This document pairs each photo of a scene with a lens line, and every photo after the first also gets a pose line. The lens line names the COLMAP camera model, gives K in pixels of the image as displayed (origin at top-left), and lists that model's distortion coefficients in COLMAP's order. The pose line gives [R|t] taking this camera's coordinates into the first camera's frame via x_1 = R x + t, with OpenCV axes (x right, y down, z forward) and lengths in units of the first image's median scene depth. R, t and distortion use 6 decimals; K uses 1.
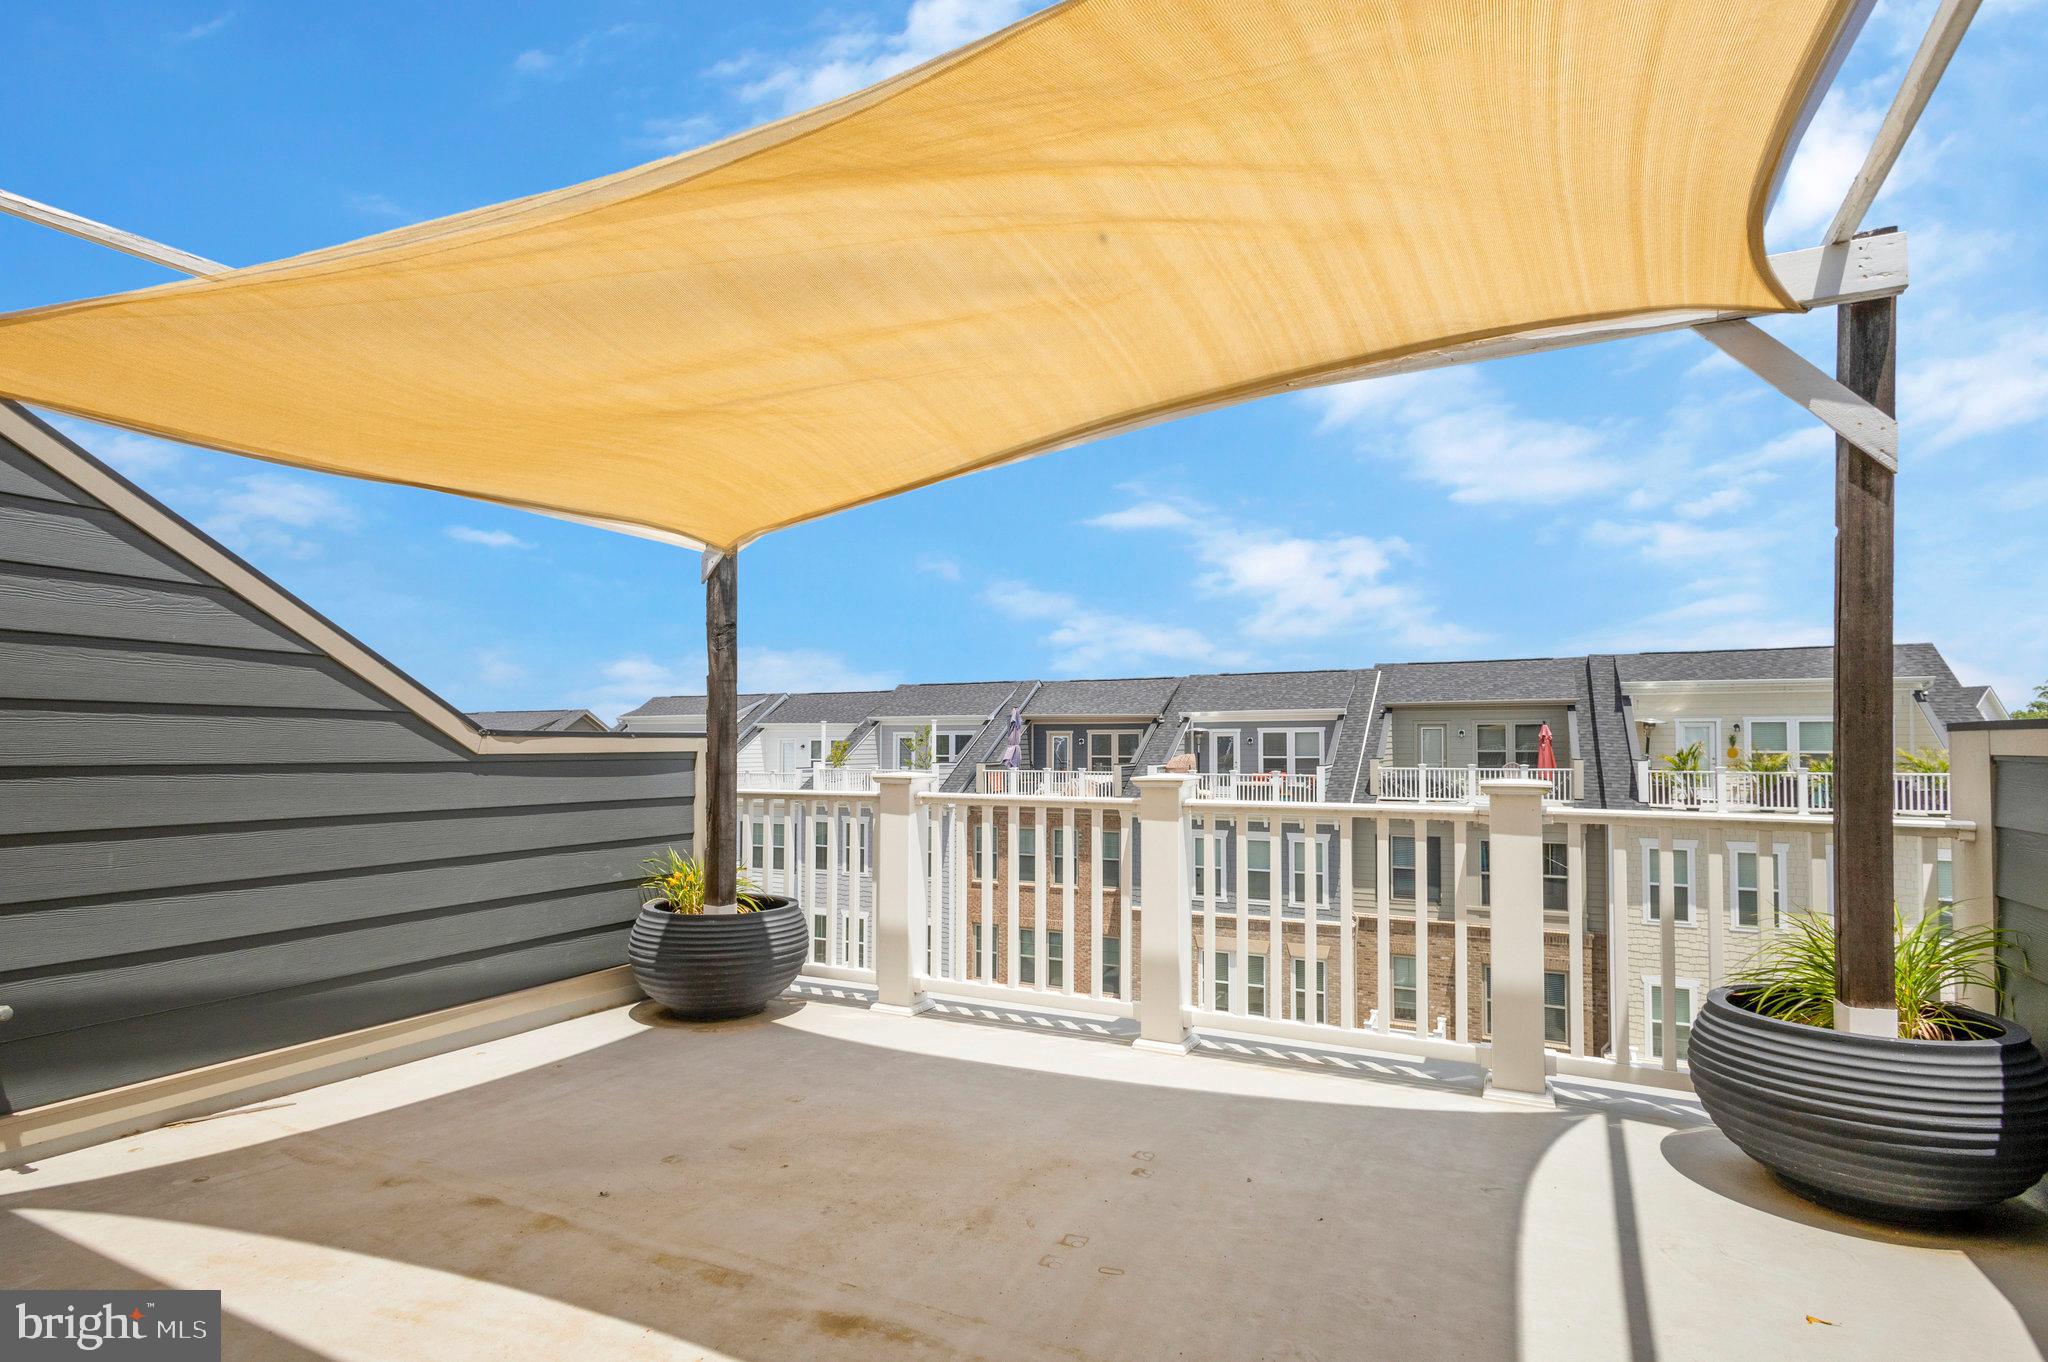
lens RADIAL K [[985.0, 0, 1070.4], [0, 985.0, 719.5], [0, 0, 1]] dist [0.003161, -0.000592]
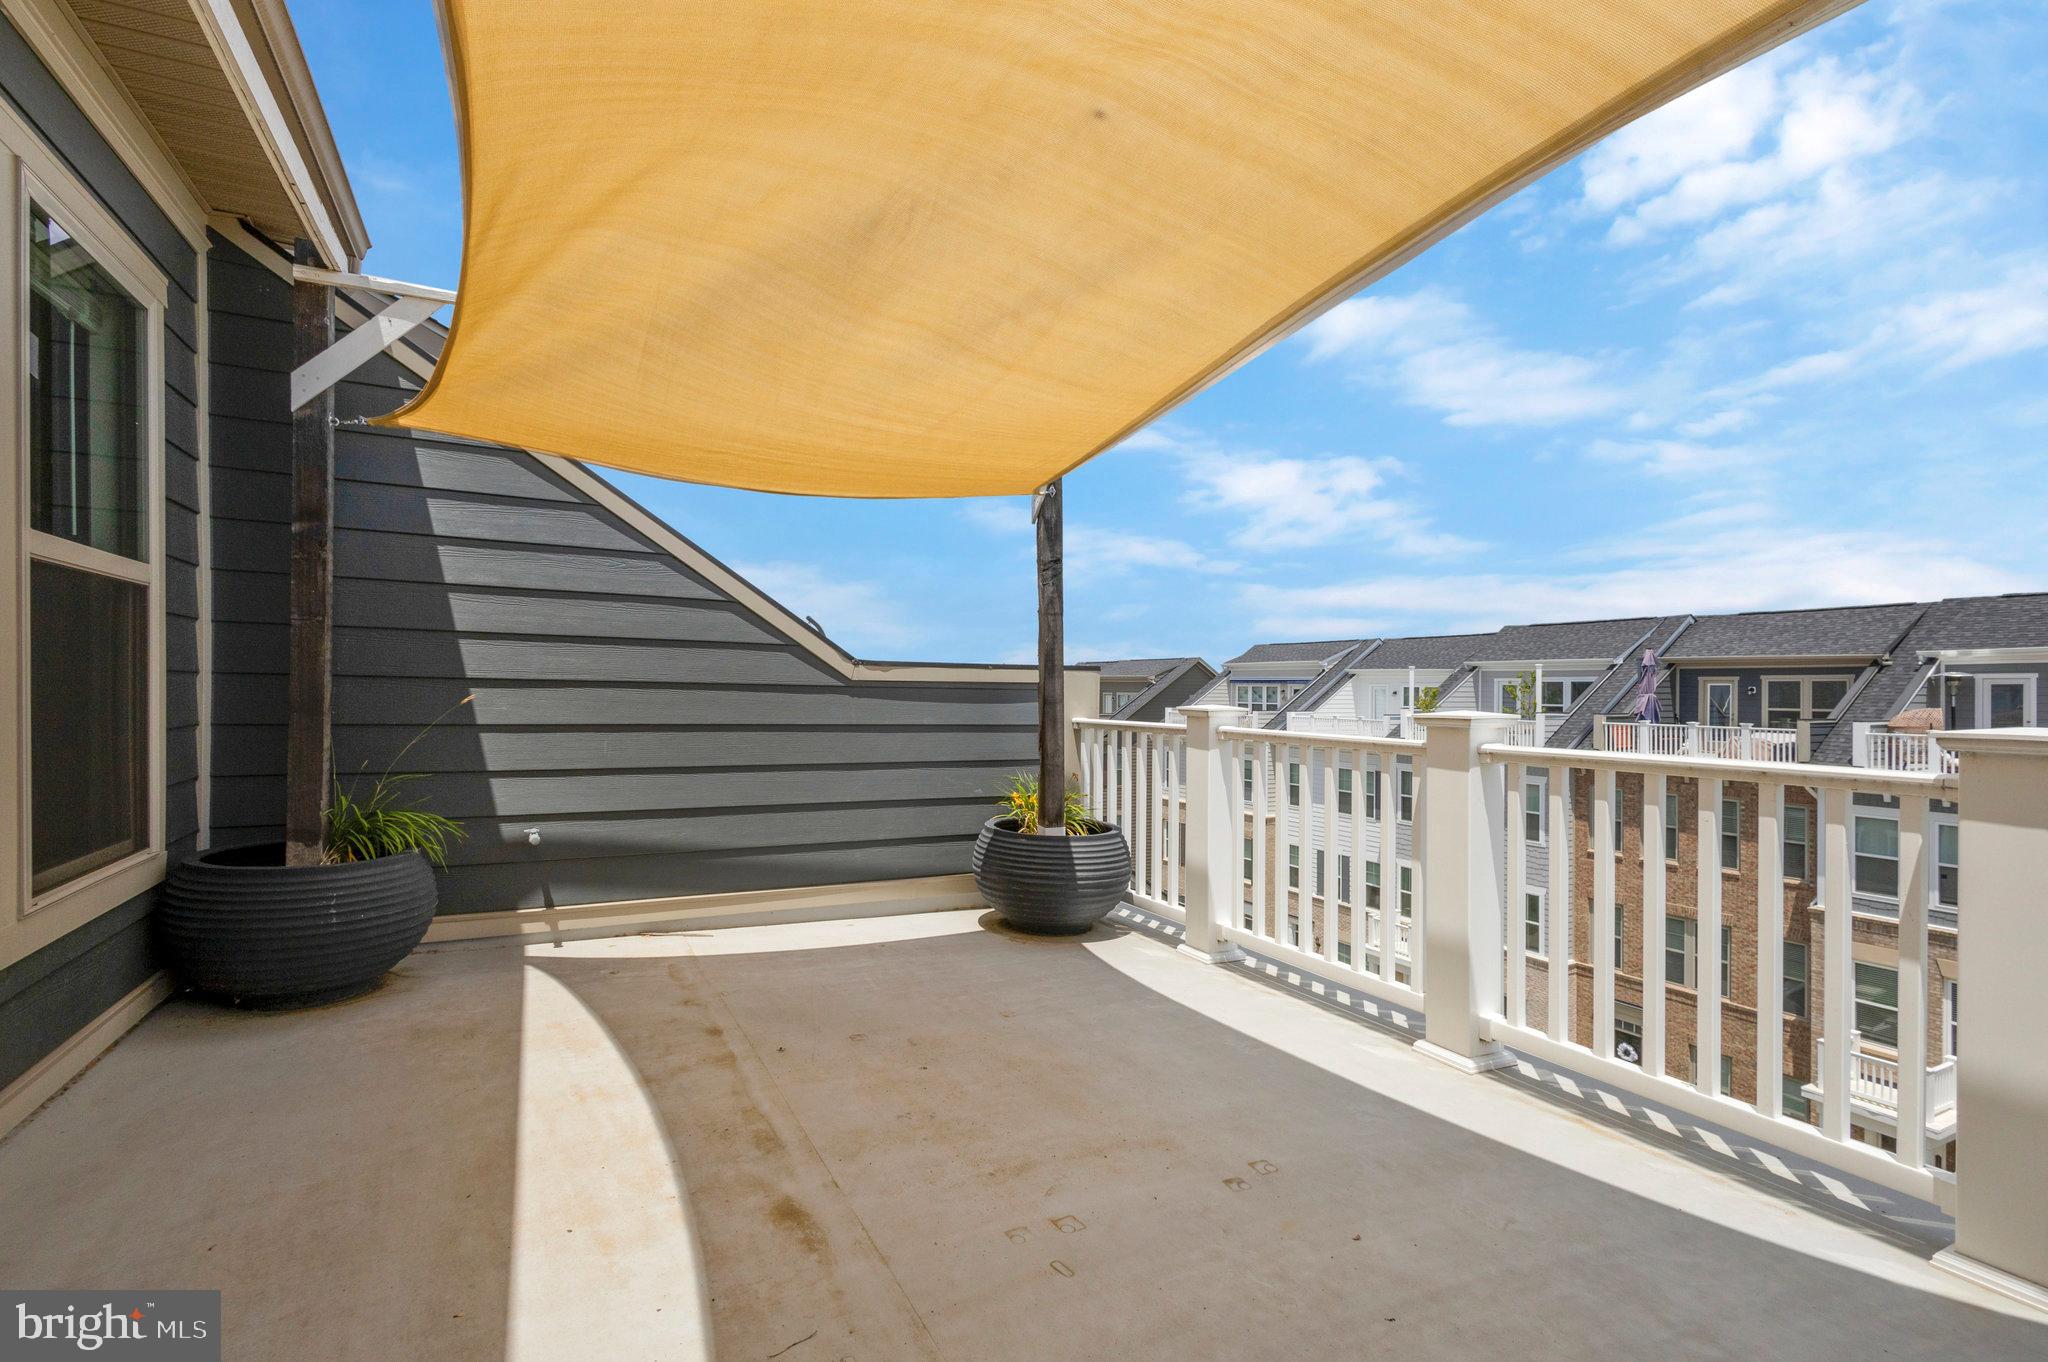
lens RADIAL K [[976.1, 0, 1024.0], [0, 976.1, 681.0], [0, 0, 1]] dist [0.000570, -0.000630]
pose [[0.783129, 0.002127, -0.621855, 0.264076], [0.005845, 0.999925, 0.010781, 0.020041], [0.621831, -0.012078, 0.783058, 0.158428]]
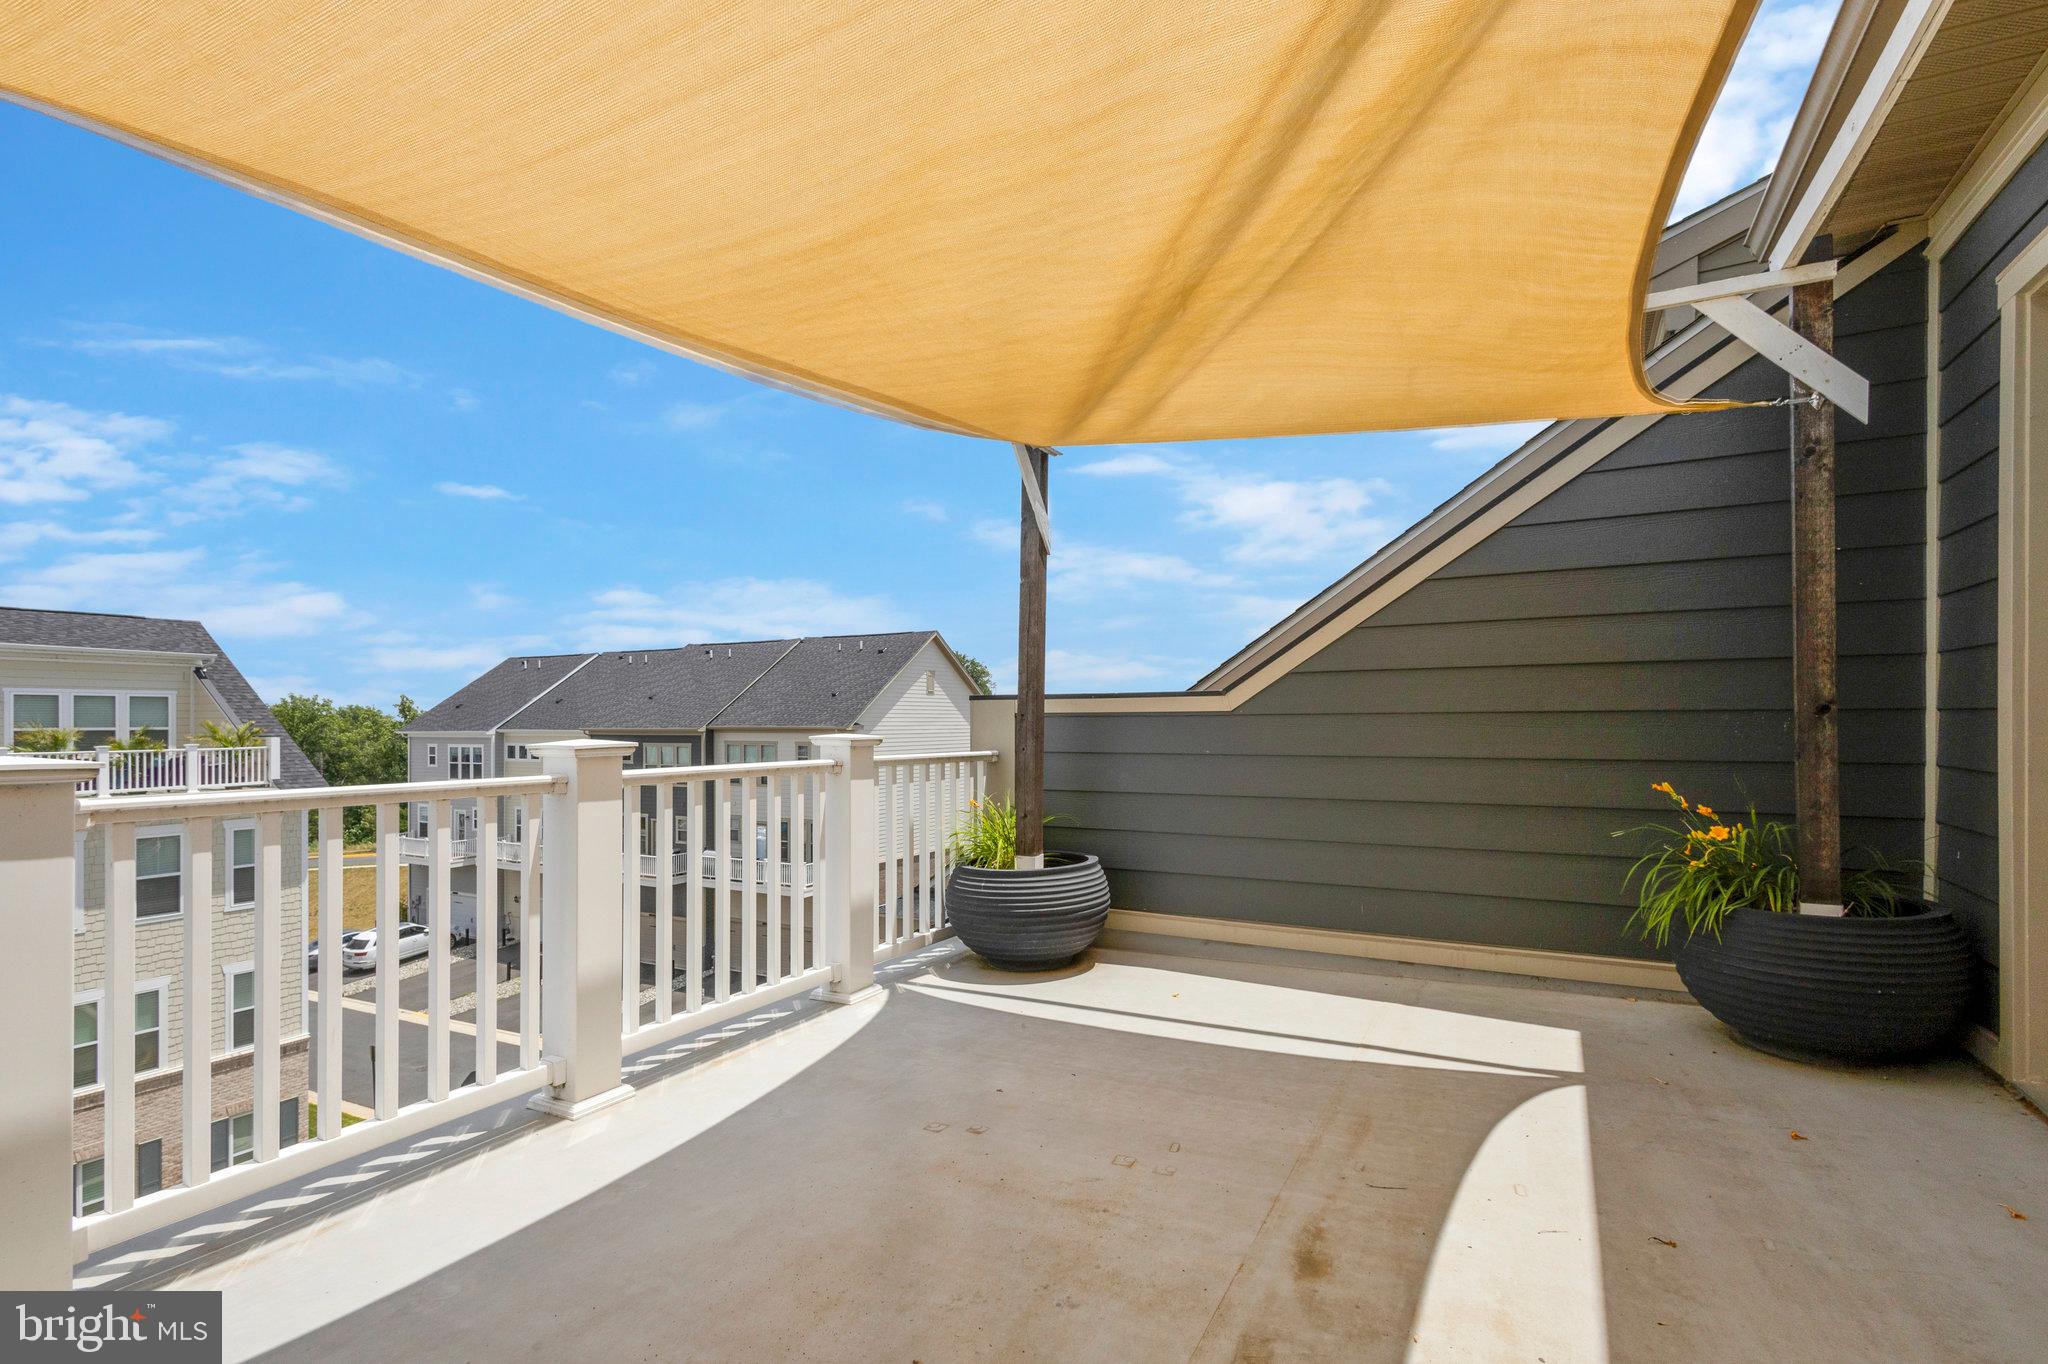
lens RADIAL K [[976.1, 0, 1024.0], [0, 976.1, 682.0], [0, 0, 1]] dist [0.000570, -0.000630]
pose [[0.048852, 0.039036, 0.998043, -0.554111], [-0.021670, 0.999042, -0.038014, 0.030278], [-0.998571, -0.019770, 0.049651, 0.553473]]
